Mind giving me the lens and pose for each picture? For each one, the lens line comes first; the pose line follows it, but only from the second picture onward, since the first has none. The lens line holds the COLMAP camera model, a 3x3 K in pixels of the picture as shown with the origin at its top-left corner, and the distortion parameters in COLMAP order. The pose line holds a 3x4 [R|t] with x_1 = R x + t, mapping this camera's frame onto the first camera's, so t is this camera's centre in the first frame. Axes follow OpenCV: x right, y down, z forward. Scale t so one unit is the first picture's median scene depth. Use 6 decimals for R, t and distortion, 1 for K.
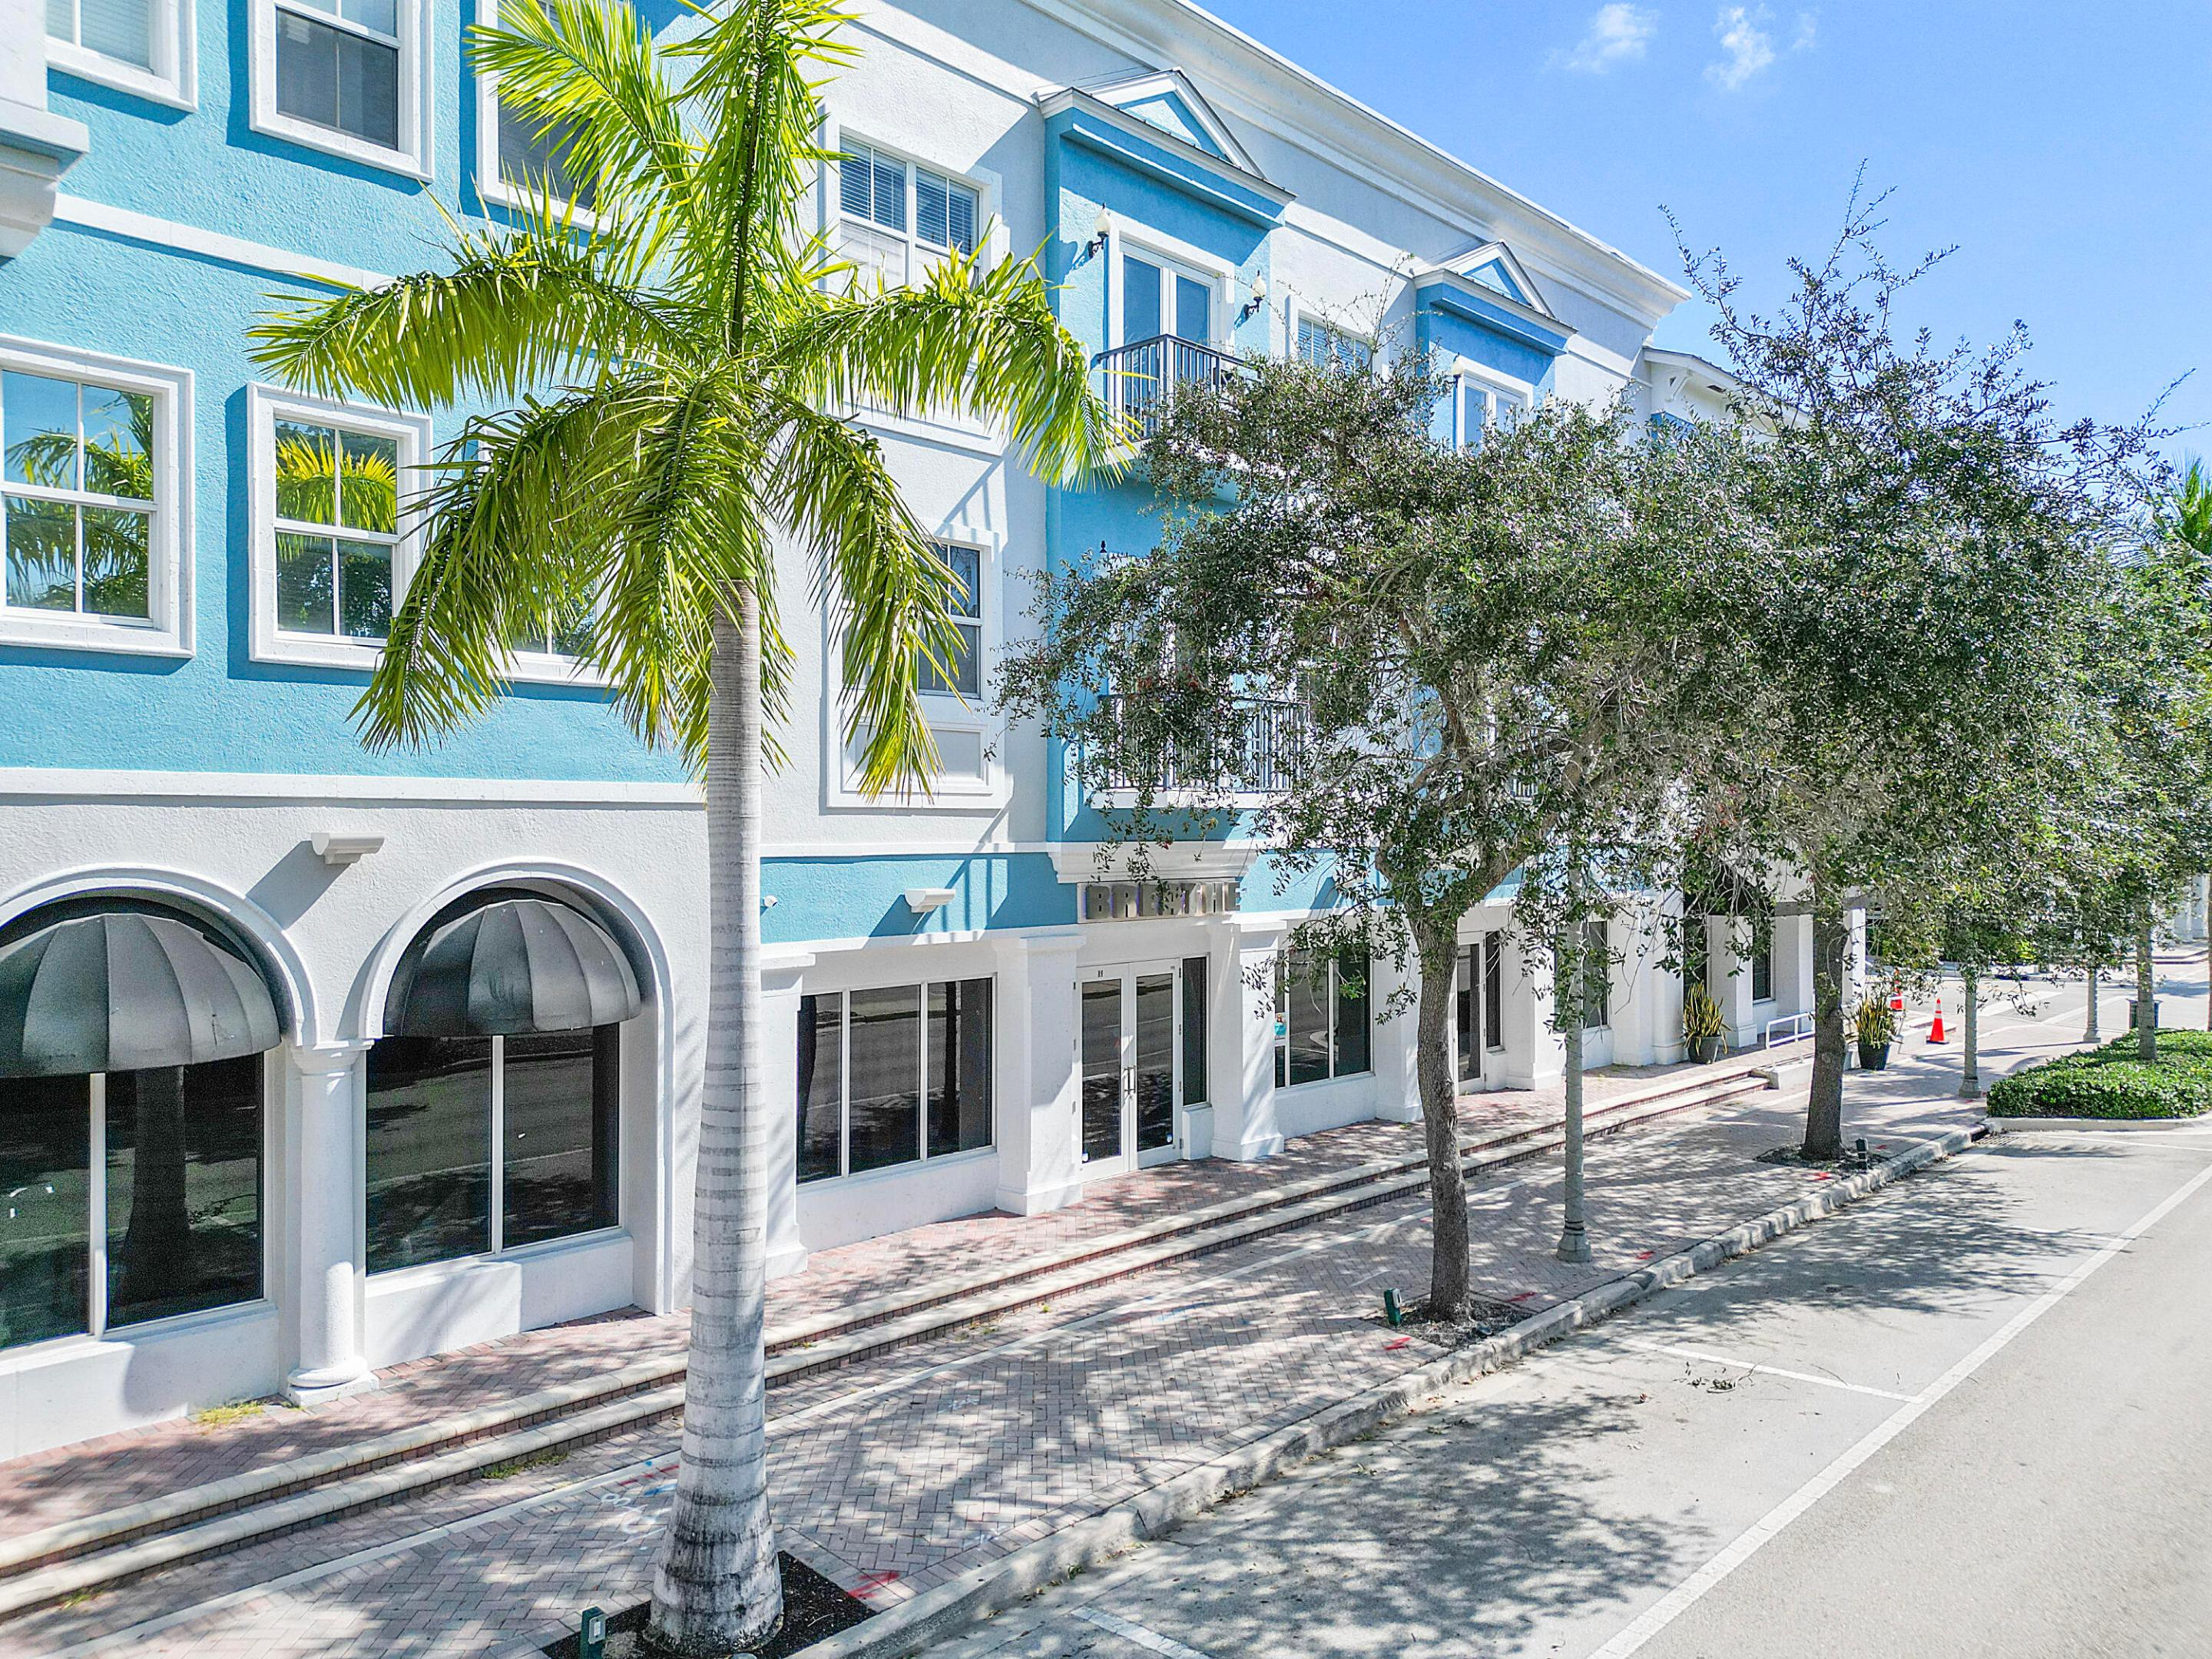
lens RADIAL K [[1560.9, 0, 1111.7], [0, 1560.9, 824.2], [0, 0, 1]] dist [0.062115, -0.048731]
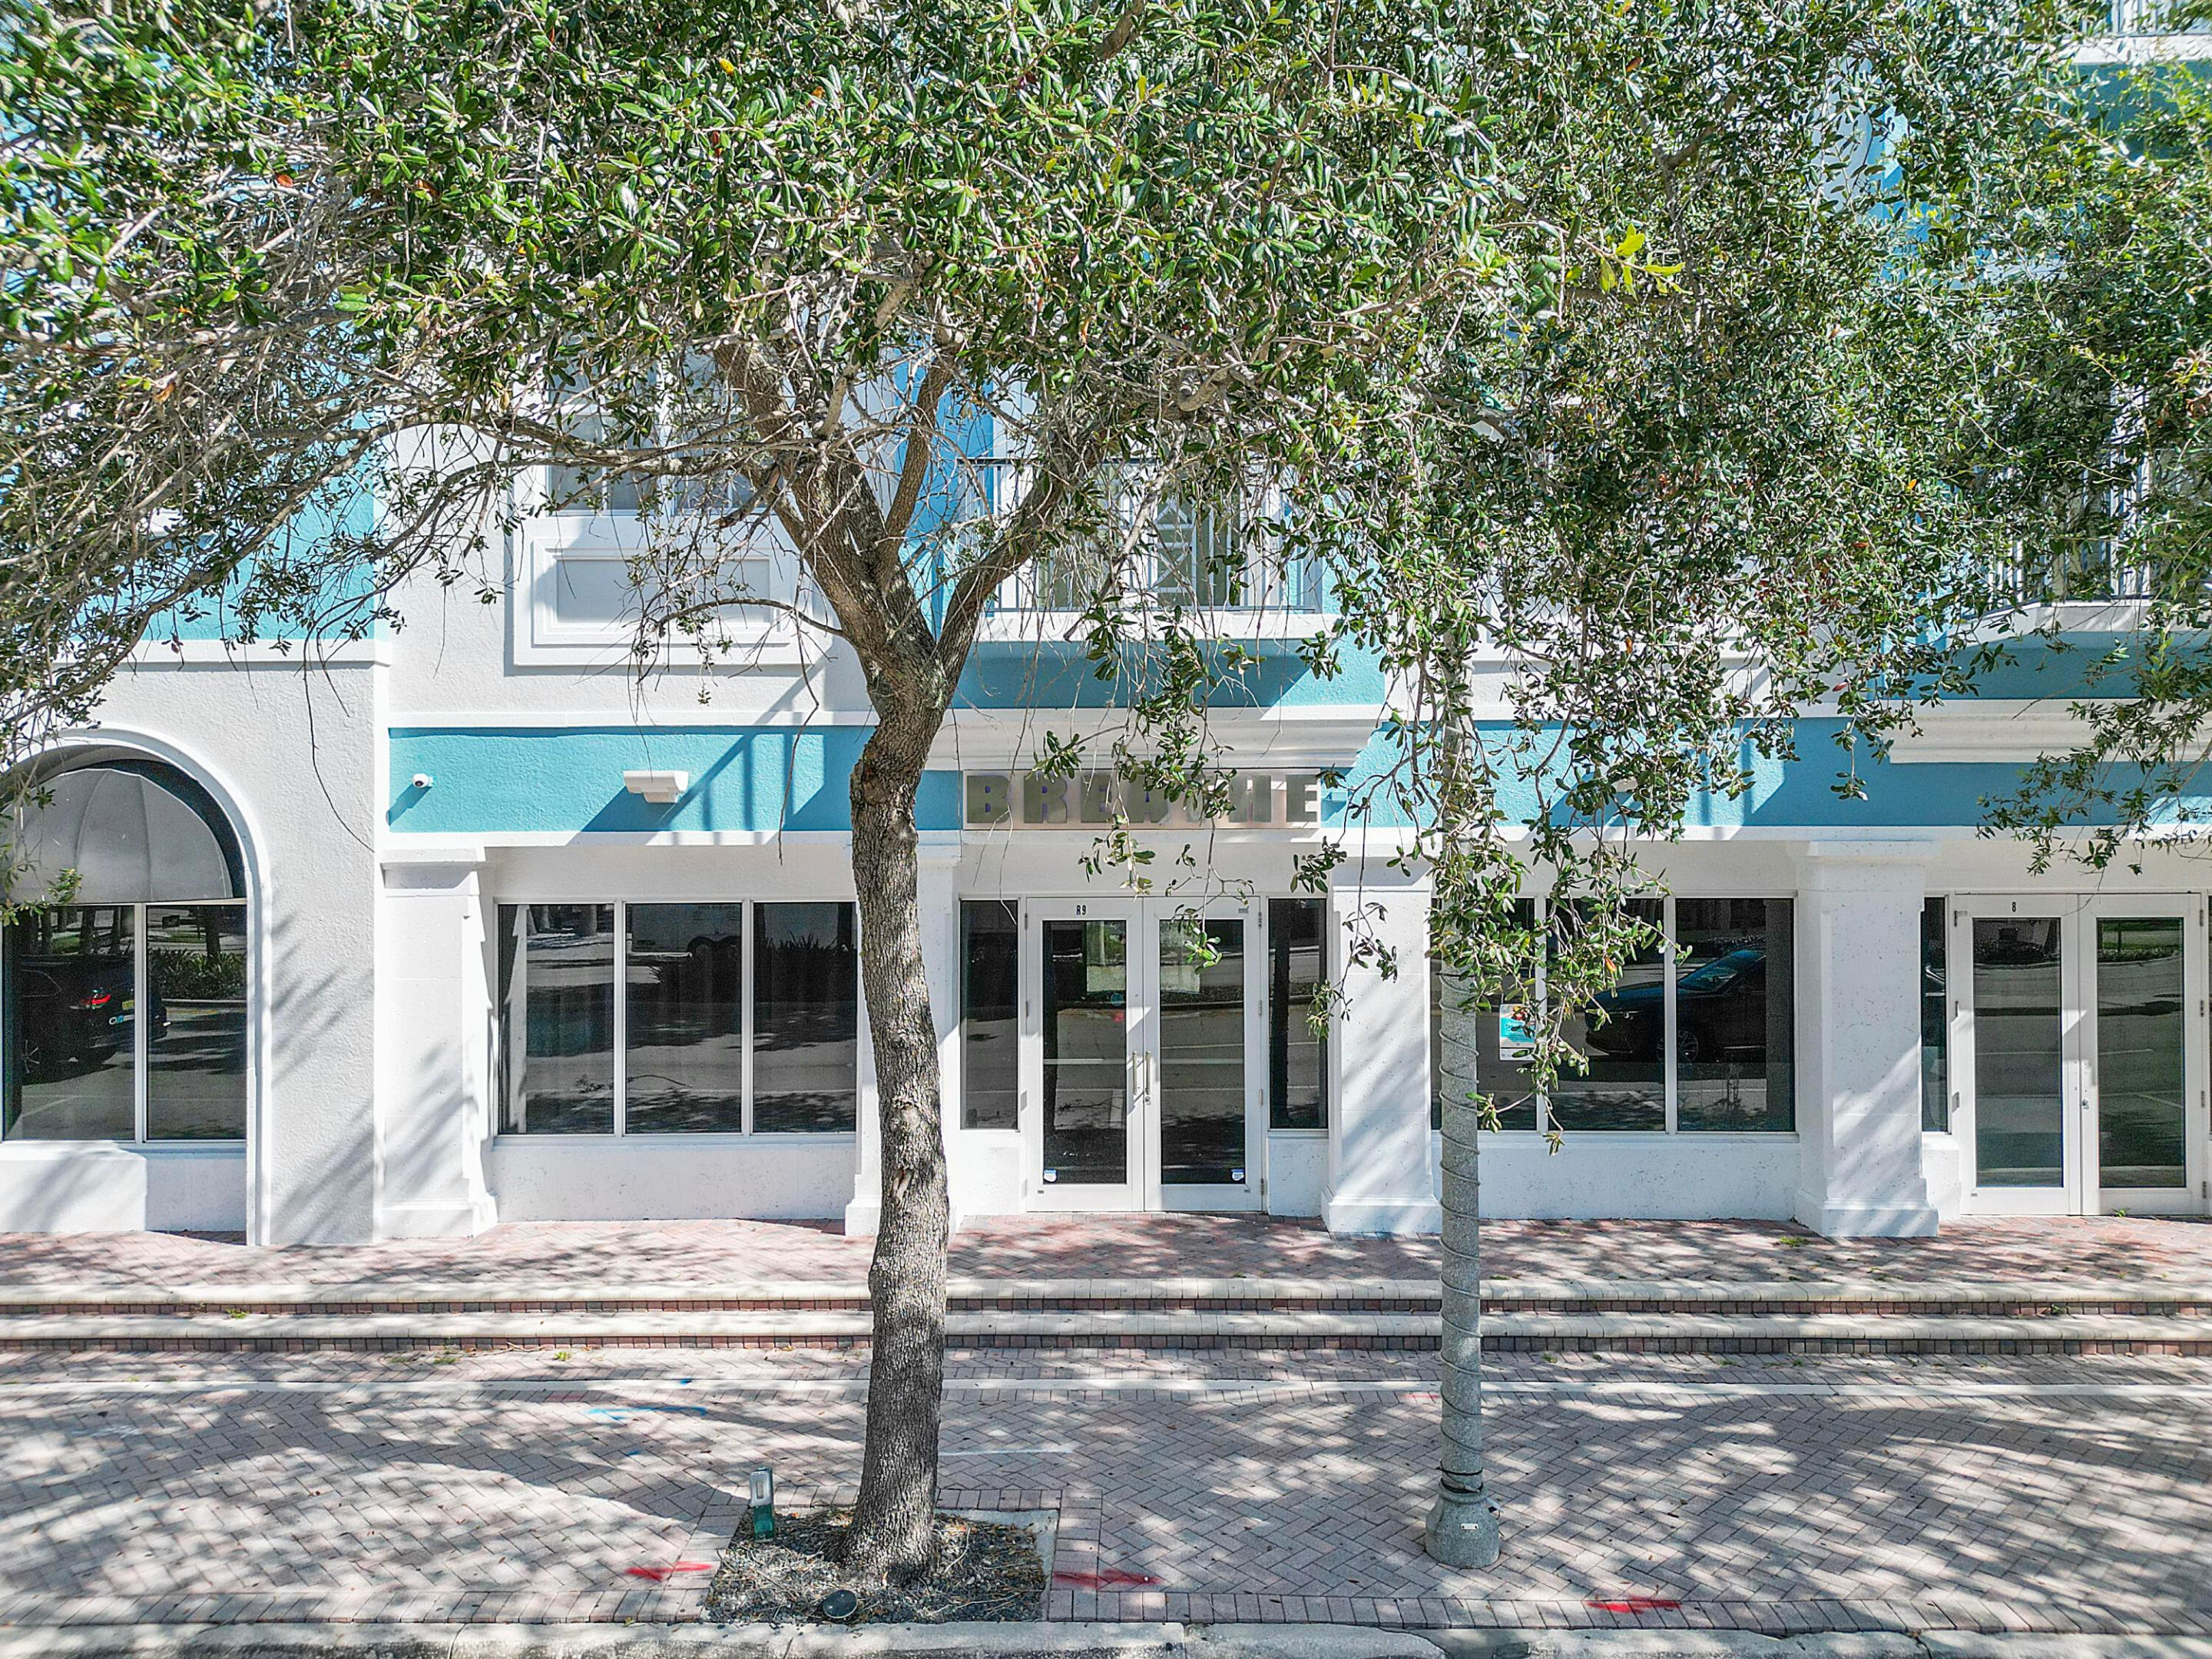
lens RADIAL K [[1560.9, 0, 1116.8], [0, 1560.9, 839.2], [0, 0, 1]] dist [0.062115, -0.048731]
pose [[0.676217, 0.004811, -0.736687, 0.638650], [0.007646, 0.999879, 0.013549, 0.071290], [0.736663, -0.014795, 0.676098, 0.706997]]
